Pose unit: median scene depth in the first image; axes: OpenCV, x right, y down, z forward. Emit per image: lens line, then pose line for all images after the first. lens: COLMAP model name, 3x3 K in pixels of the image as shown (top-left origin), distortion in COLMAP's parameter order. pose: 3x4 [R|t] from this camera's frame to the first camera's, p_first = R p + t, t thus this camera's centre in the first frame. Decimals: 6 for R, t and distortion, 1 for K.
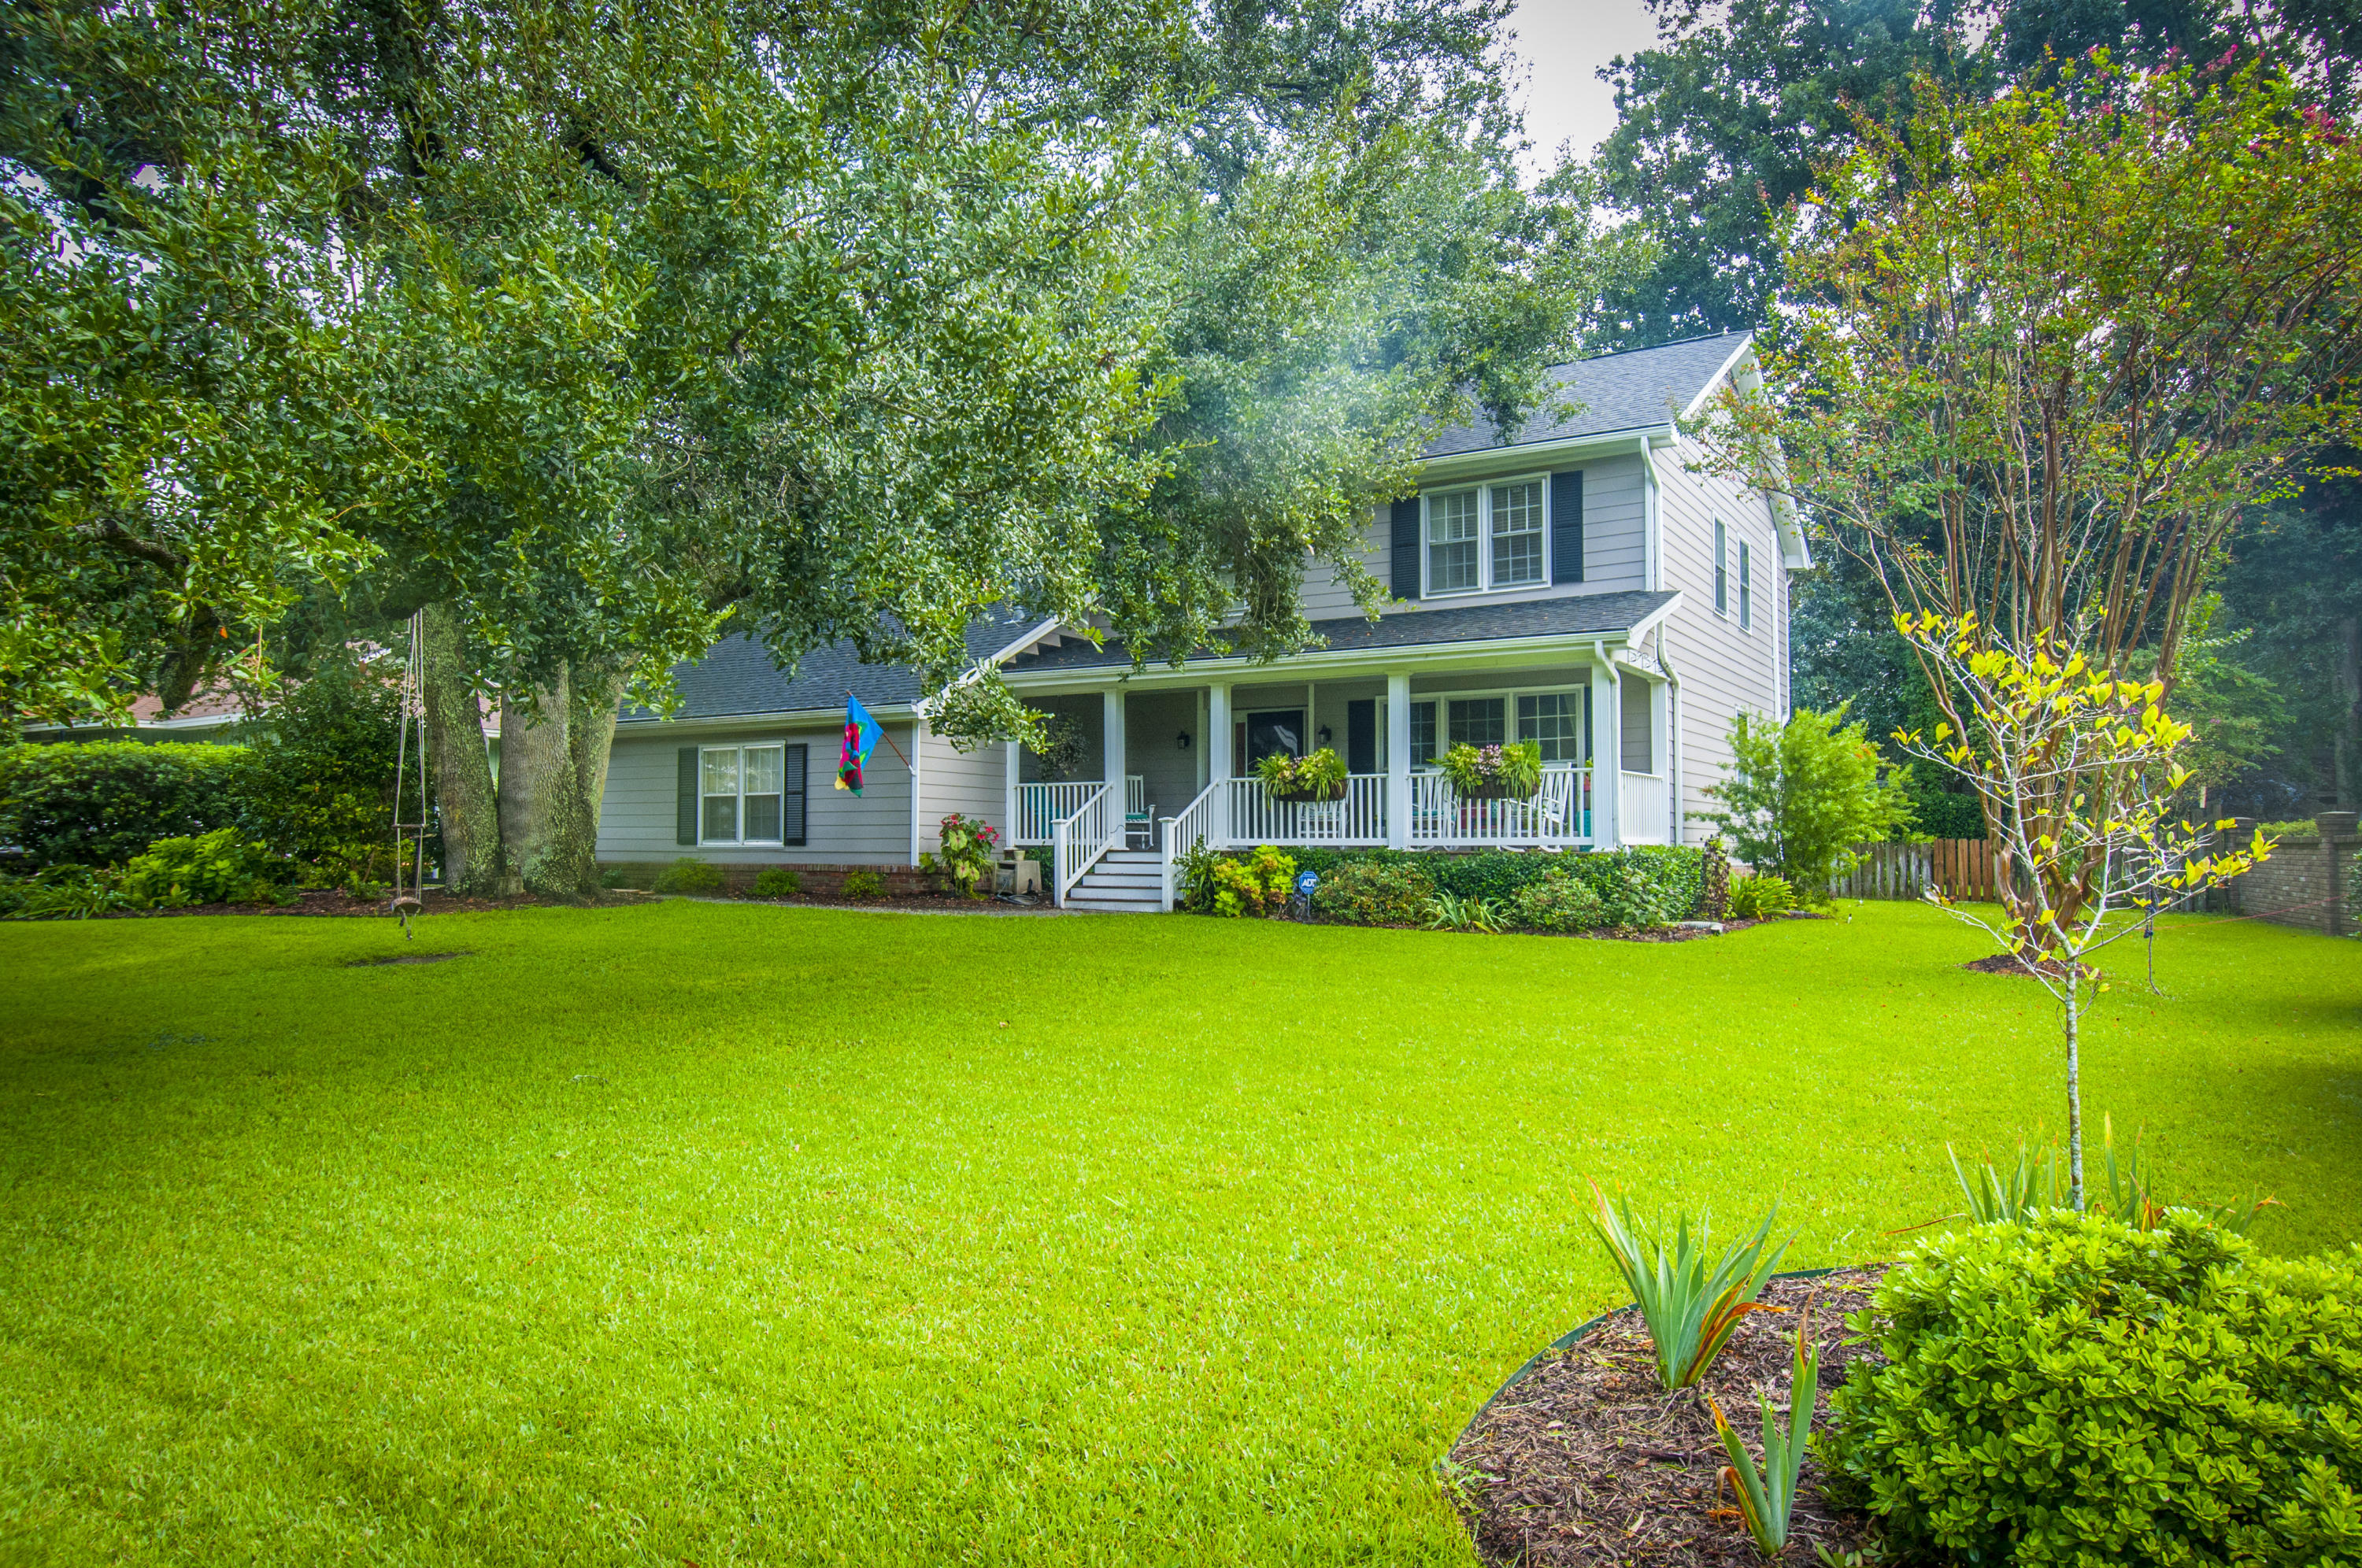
lens RADIAL K [[1520.0, 0, 1184.8], [0, 1520.0, 791.9], [0, 0, 1]] dist [-0.005586, 0.002210]
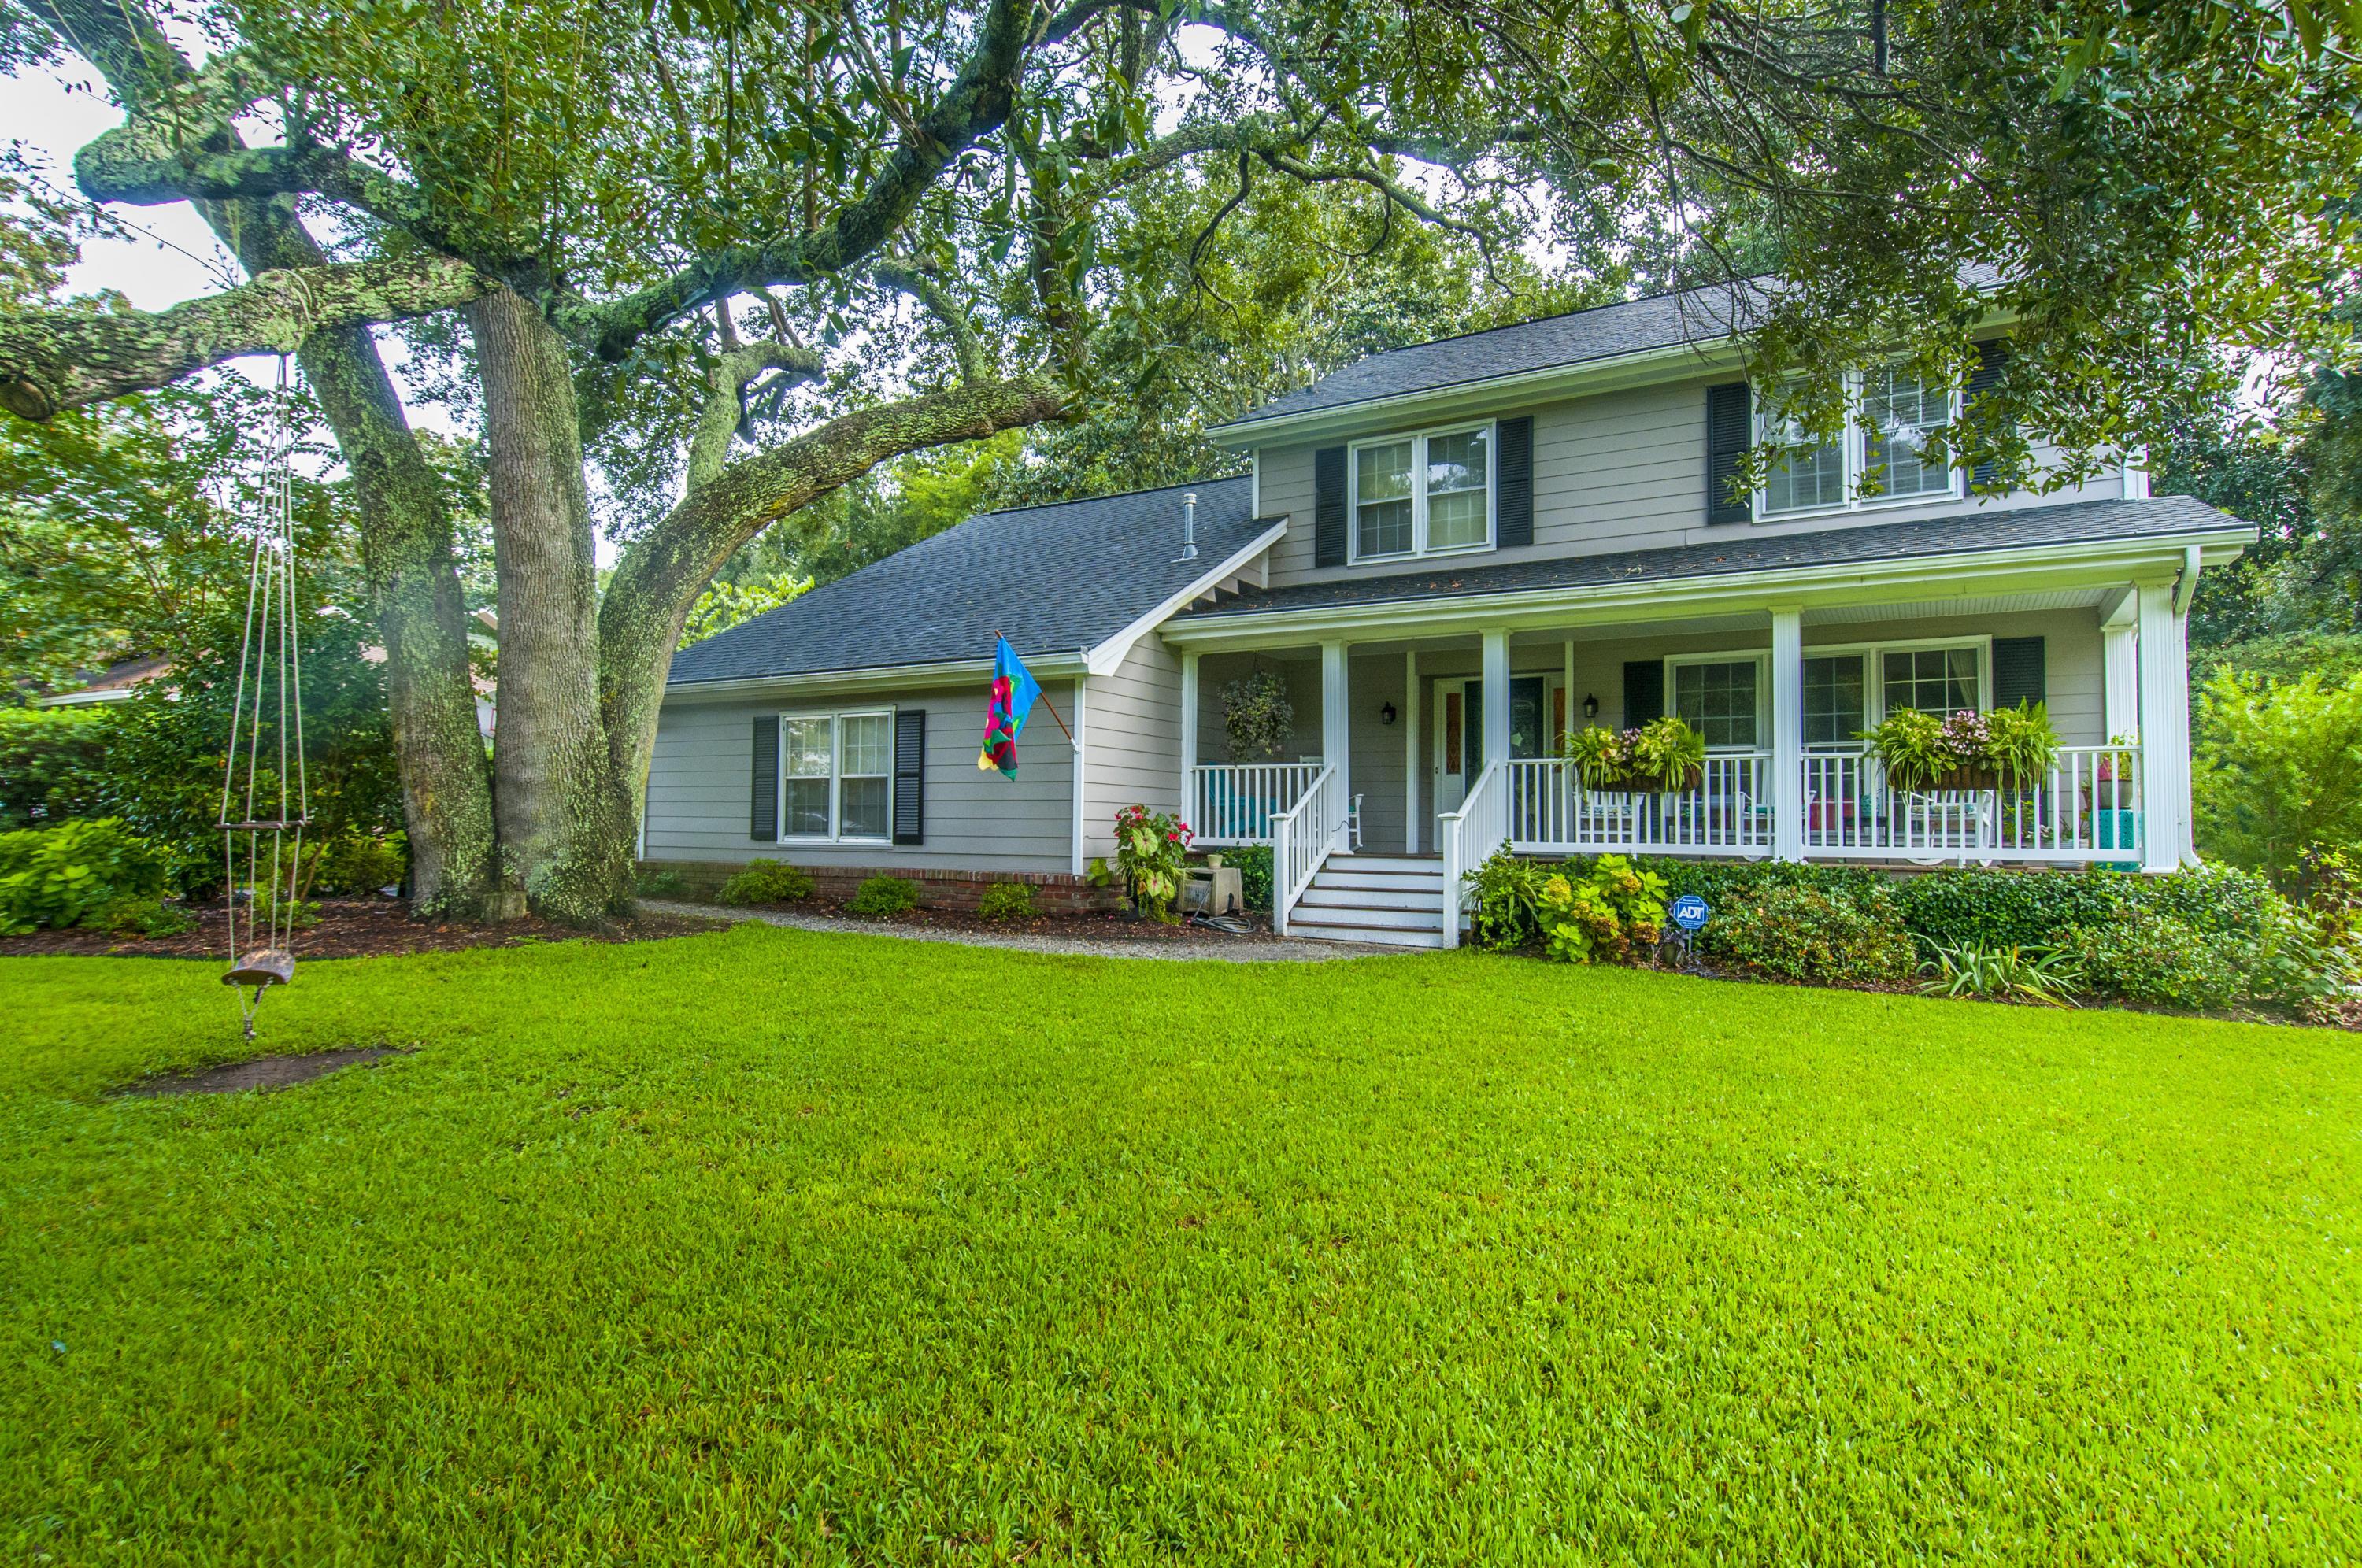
lens RADIAL K [[1230.4, 0, 1187.5], [0, 1230.4, 788.8], [0, 0, 1]] dist [0.010444, -0.008957]
pose [[0.999795, 0.007827, 0.018656, -0.140045], [-0.007964, 0.999942, 0.007278, 0.002195], [-0.018598, -0.007425, 0.999799, 0.416871]]
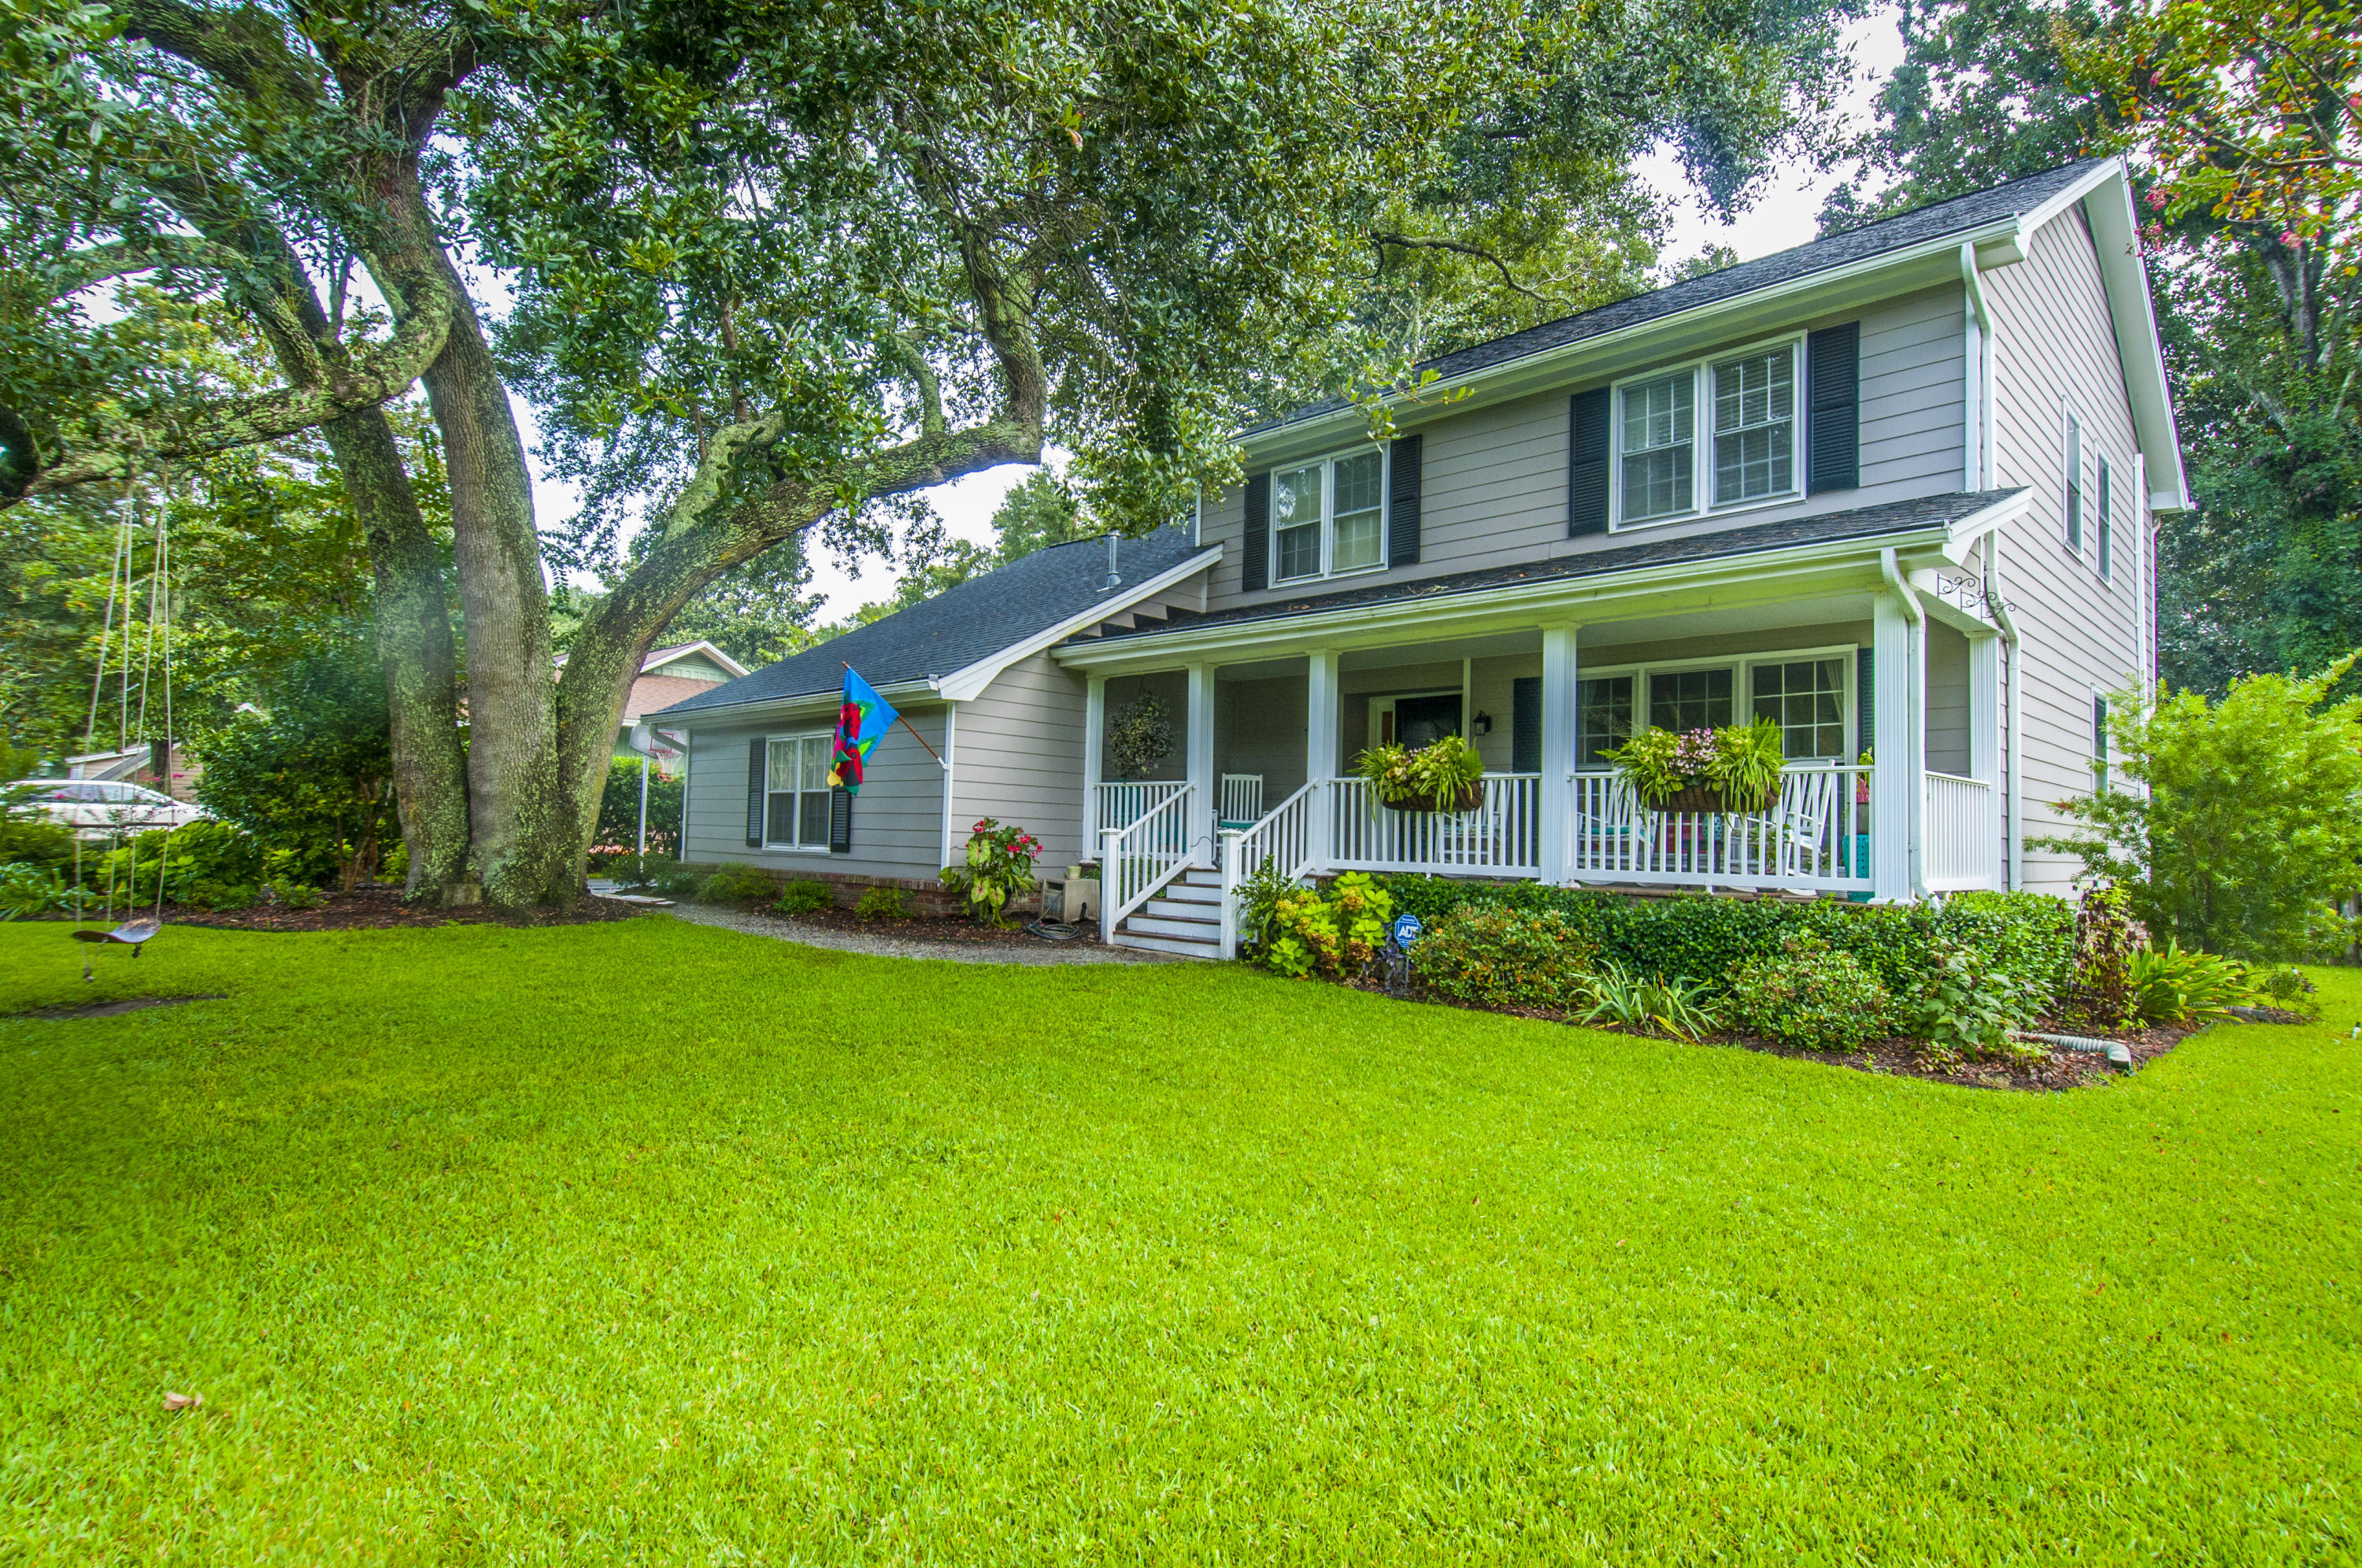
lens RADIAL K [[1230.4, 0, 1192.8], [0, 1230.4, 787.1], [0, 0, 1]] dist [0.010444, -0.008957]
pose [[0.973351, 0.013122, -0.228944, 0.103281], [-0.014536, 0.999884, -0.004490, -0.000831], [0.228859, 0.007698, 0.973429, 0.405944]]
